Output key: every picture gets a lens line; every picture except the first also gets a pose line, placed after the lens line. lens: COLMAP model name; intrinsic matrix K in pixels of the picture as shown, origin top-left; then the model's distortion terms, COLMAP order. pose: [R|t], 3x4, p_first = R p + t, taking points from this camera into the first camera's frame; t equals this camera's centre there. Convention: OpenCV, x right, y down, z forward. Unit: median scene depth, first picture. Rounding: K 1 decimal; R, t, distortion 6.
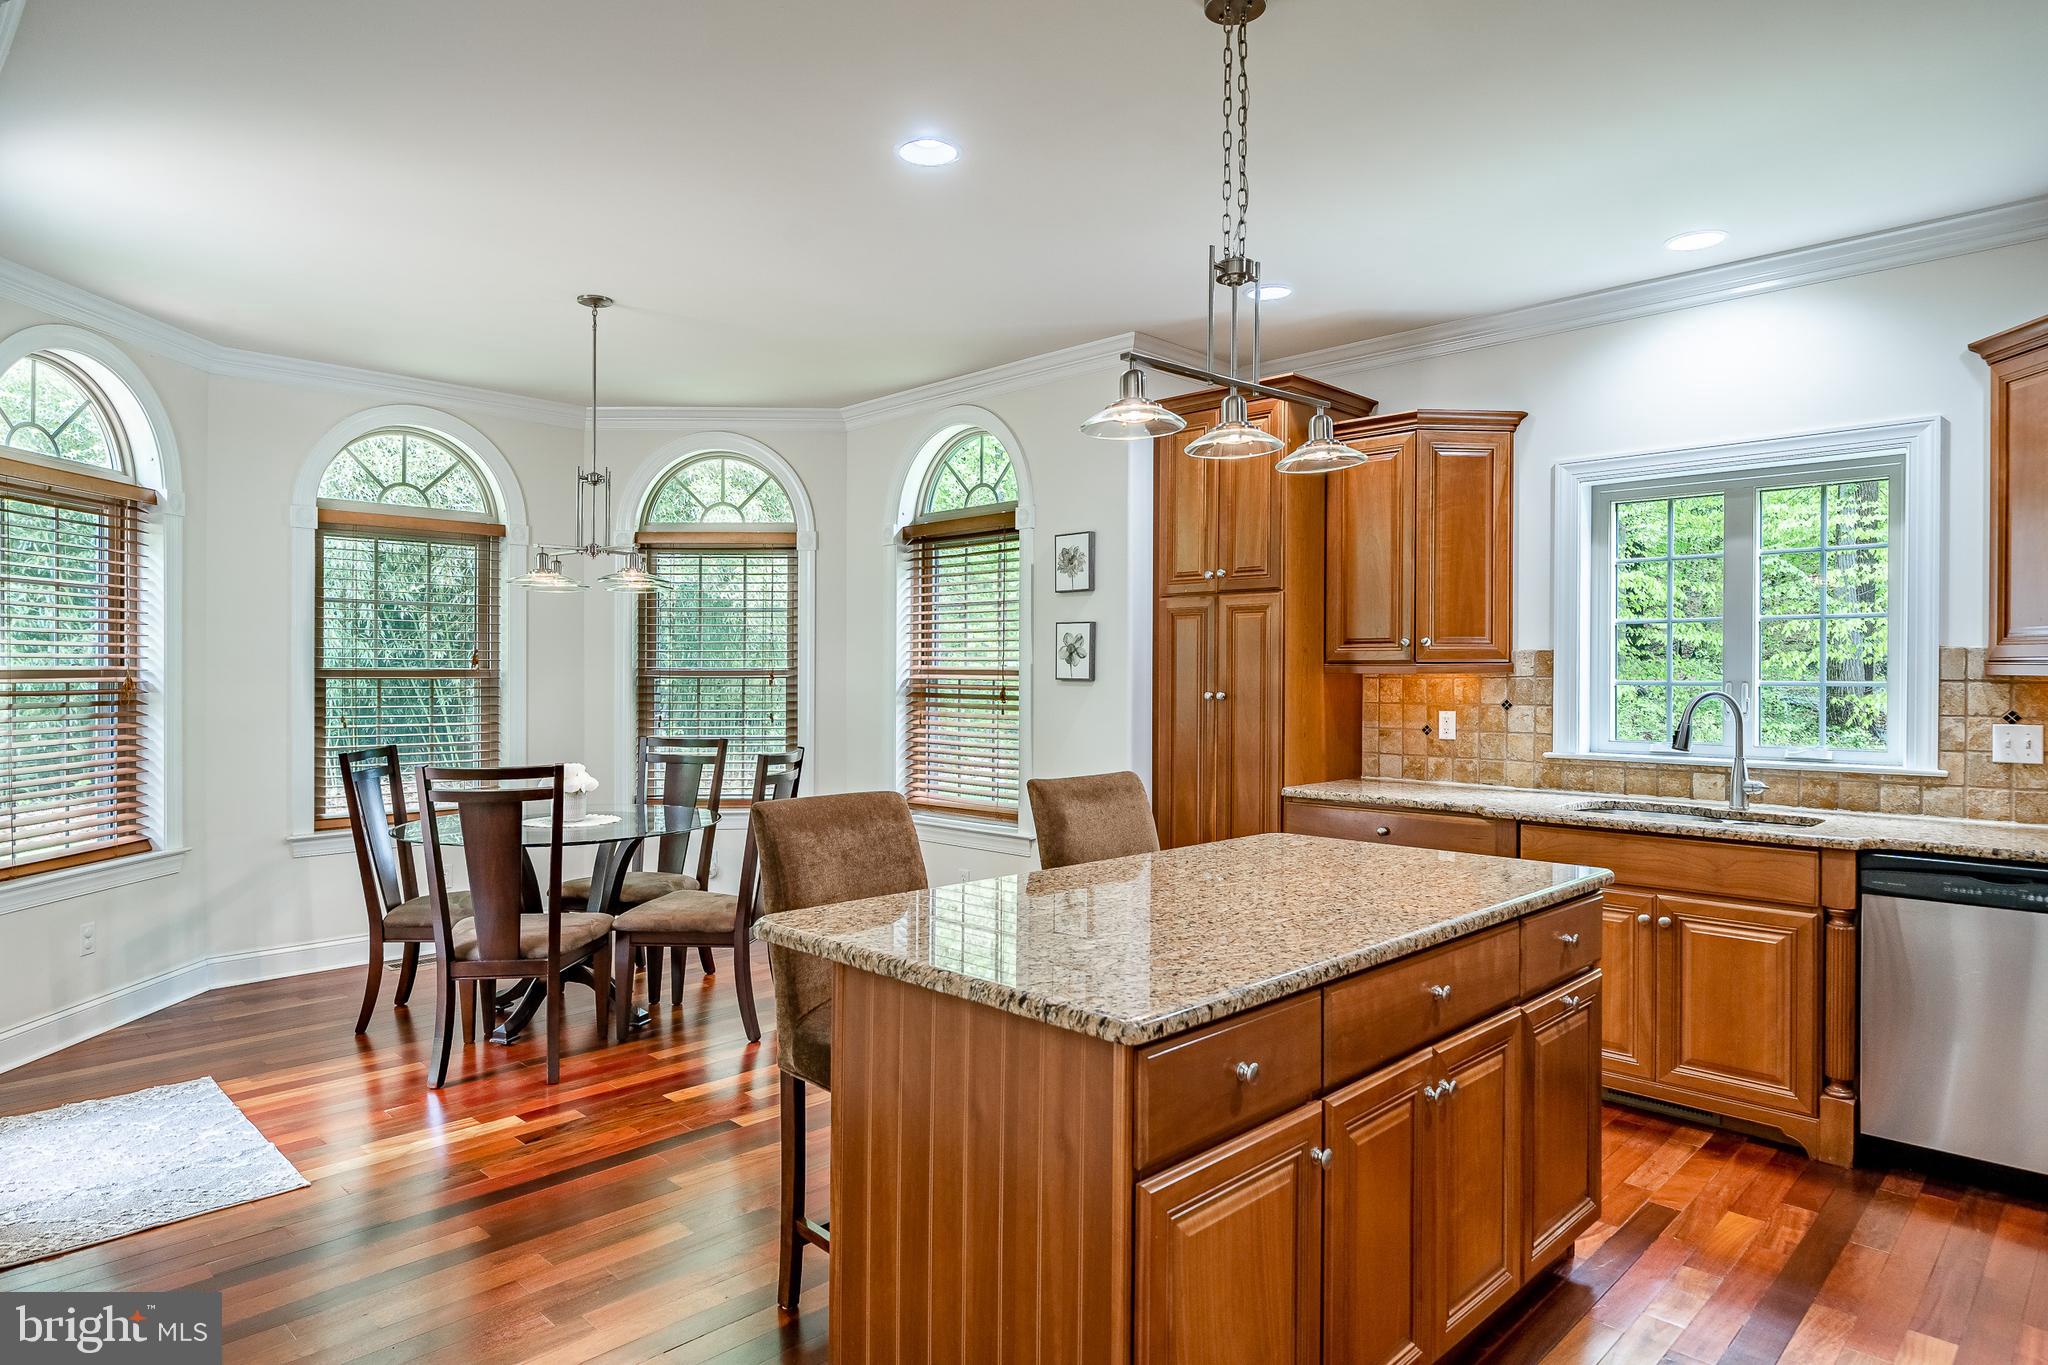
lens RADIAL K [[1200.4, 0, 1007.2], [0, 1200.4, 679.1], [0, 0, 1]] dist [-0.002156, 0.000971]
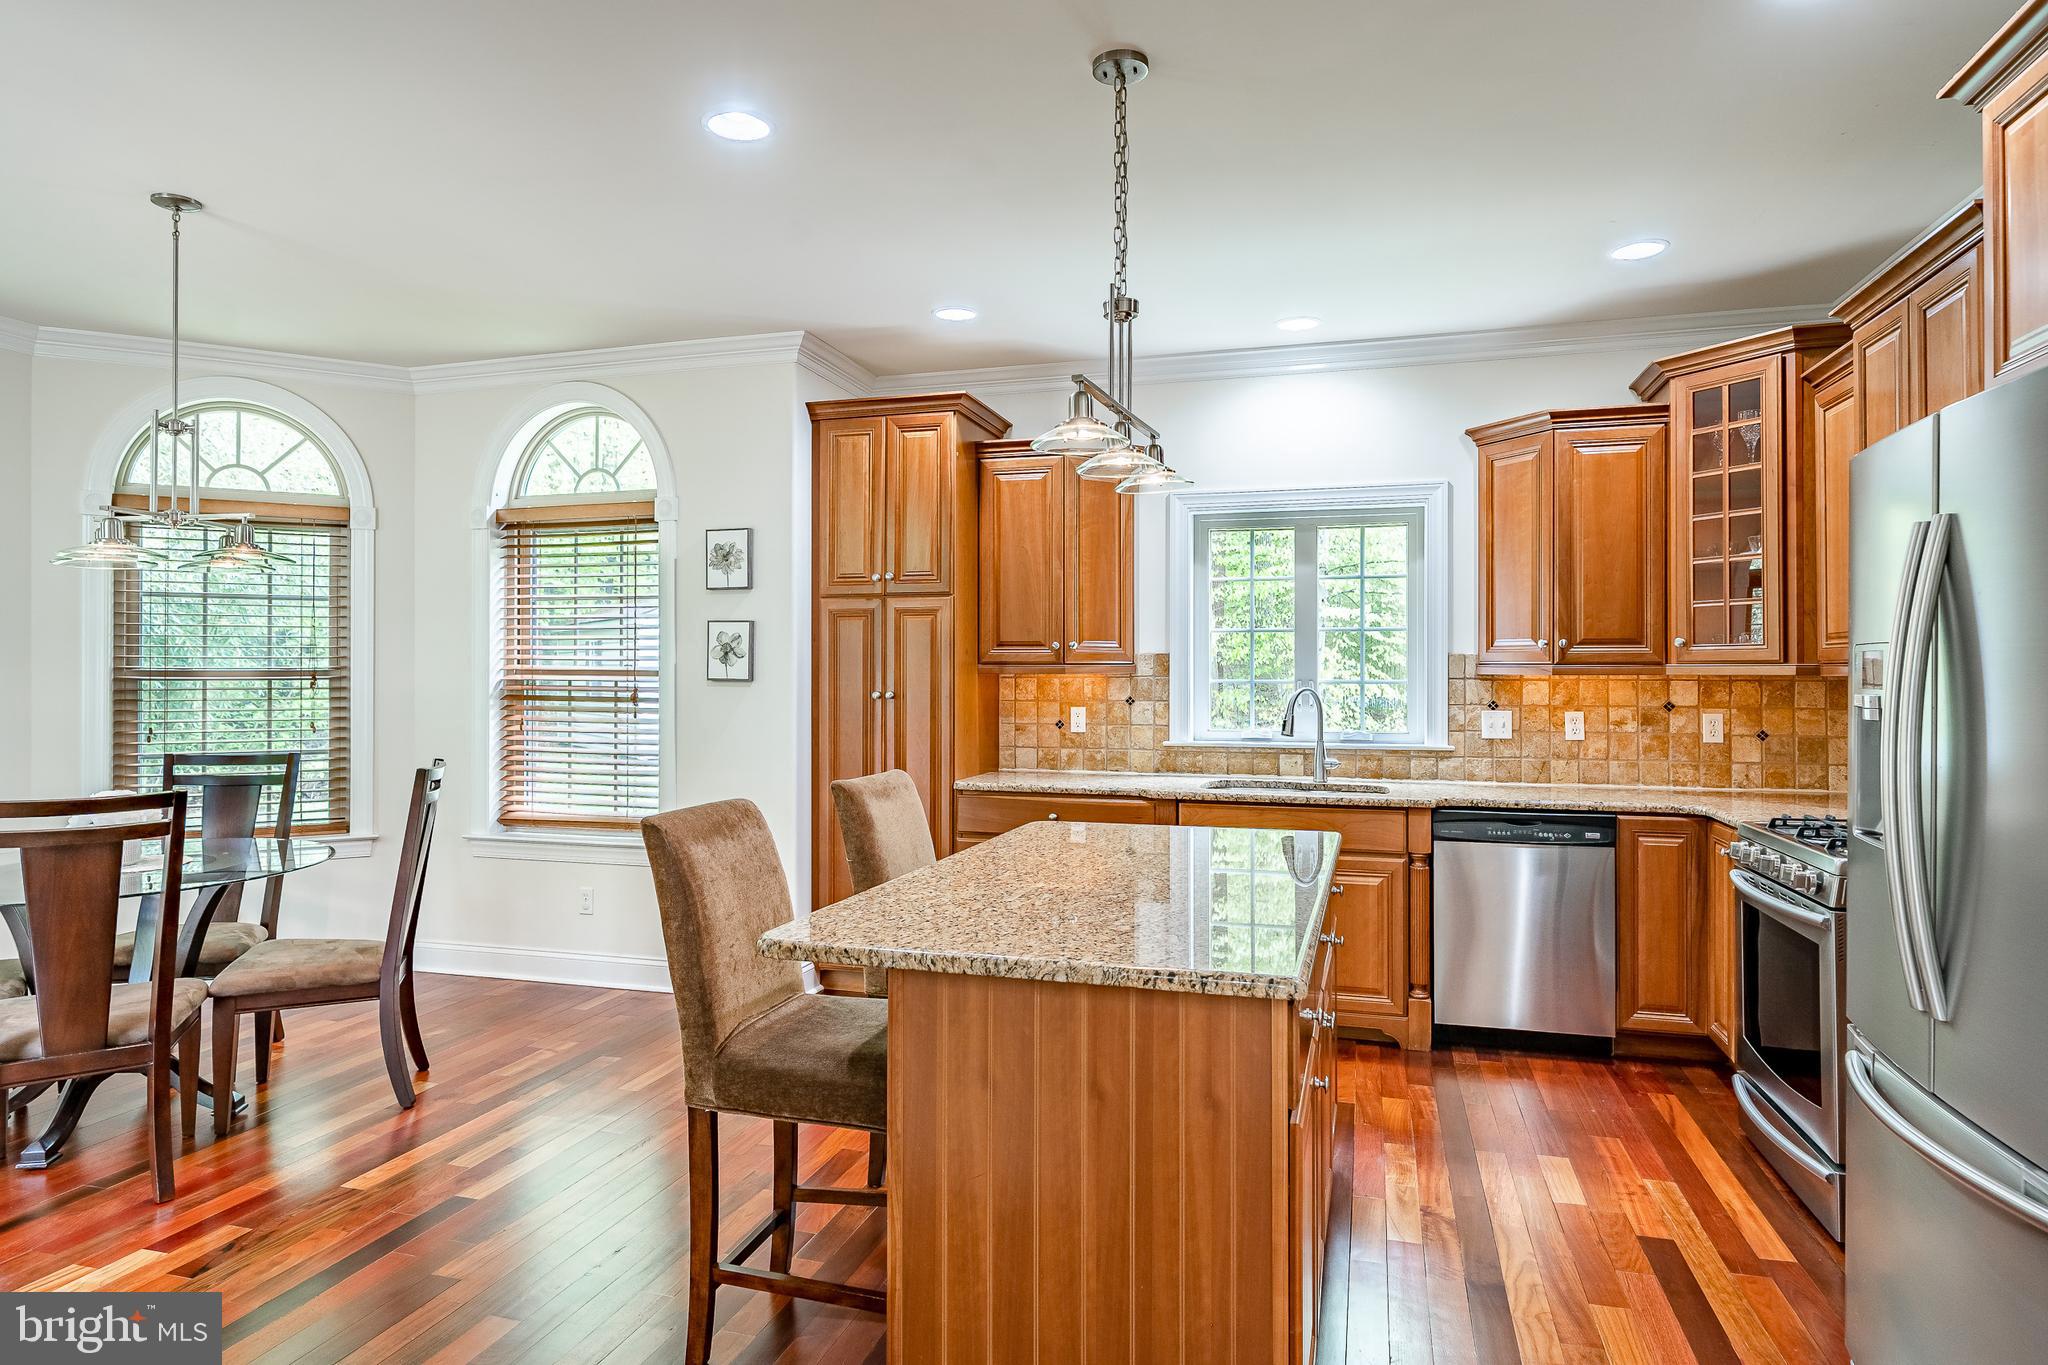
lens RADIAL K [[1200.4, 0, 1028.5], [0, 1200.4, 671.5], [0, 0, 1]] dist [-0.002156, 0.000971]
pose [[0.878860, 0.000178, 0.477080, -0.222302], [0.003027, 0.999978, -0.005951, -0.000090], [-0.477070, 0.006674, 0.878840, 0.040272]]
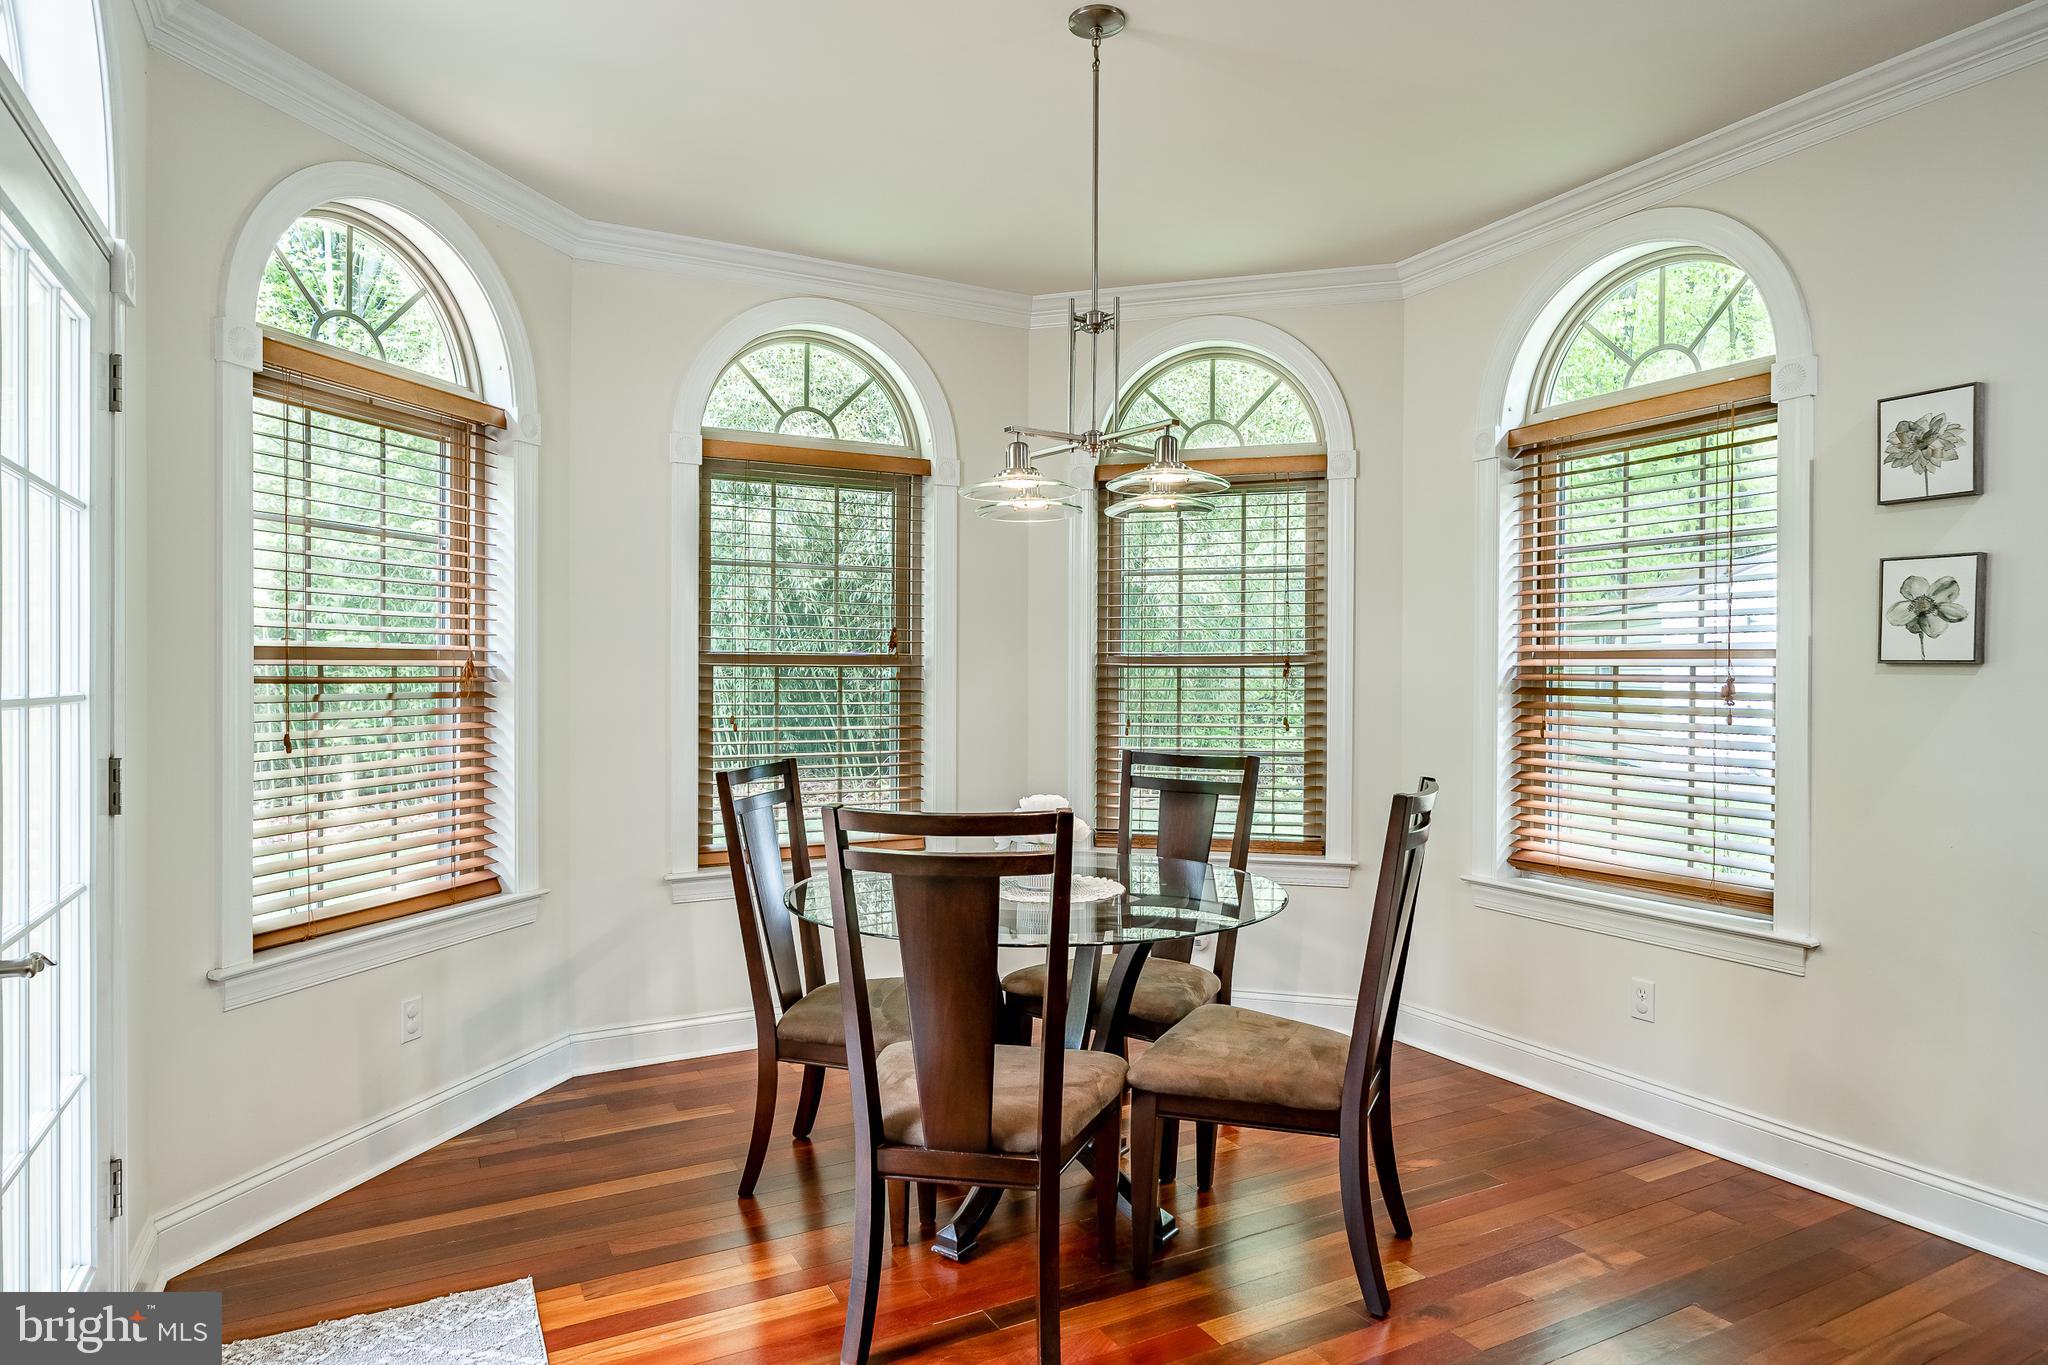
lens RADIAL K [[1200.4, 0, 986.5], [0, 1200.4, 691.3], [0, 0, 1]] dist [-0.002156, 0.000971]
pose [[0.949709, 0.004663, -0.313098, -0.203484], [-0.002095, 0.999961, 0.008539, 0.011046], [0.313125, -0.007453, 0.949683, 0.407596]]
